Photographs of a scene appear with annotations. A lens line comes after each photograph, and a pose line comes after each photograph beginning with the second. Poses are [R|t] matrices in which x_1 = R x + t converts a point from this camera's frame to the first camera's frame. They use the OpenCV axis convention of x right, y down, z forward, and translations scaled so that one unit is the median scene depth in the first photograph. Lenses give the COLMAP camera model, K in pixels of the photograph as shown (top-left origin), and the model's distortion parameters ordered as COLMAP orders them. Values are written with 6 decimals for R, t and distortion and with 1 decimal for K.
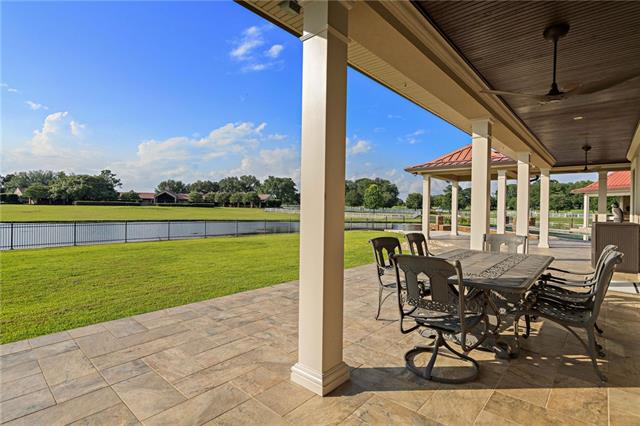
lens RADIAL K [[315.7, 0, 318.8], [0, 315.7, 211.3], [0, 0, 1]] dist [-0.003050, -0.000031]
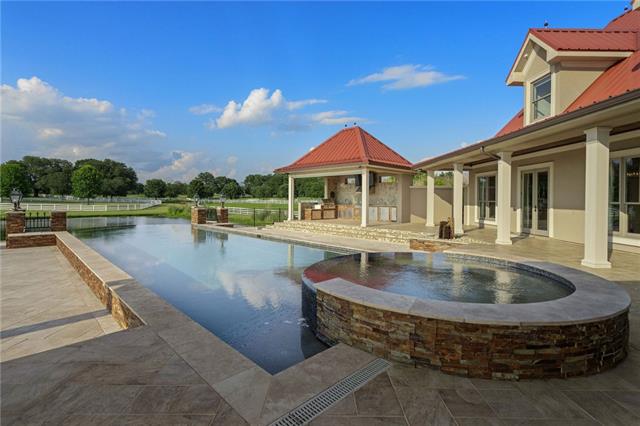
lens RADIAL K [[303.4, 0, 318.3], [0, 303.4, 202.9], [0, 0, 1]] dist [-0.009827, 0.000134]
pose [[0.746125, -0.017435, 0.665577, 0.088834], [0.010782, 0.999842, 0.014105, -0.000124], [-0.665718, -0.003348, 0.746196, 0.090784]]
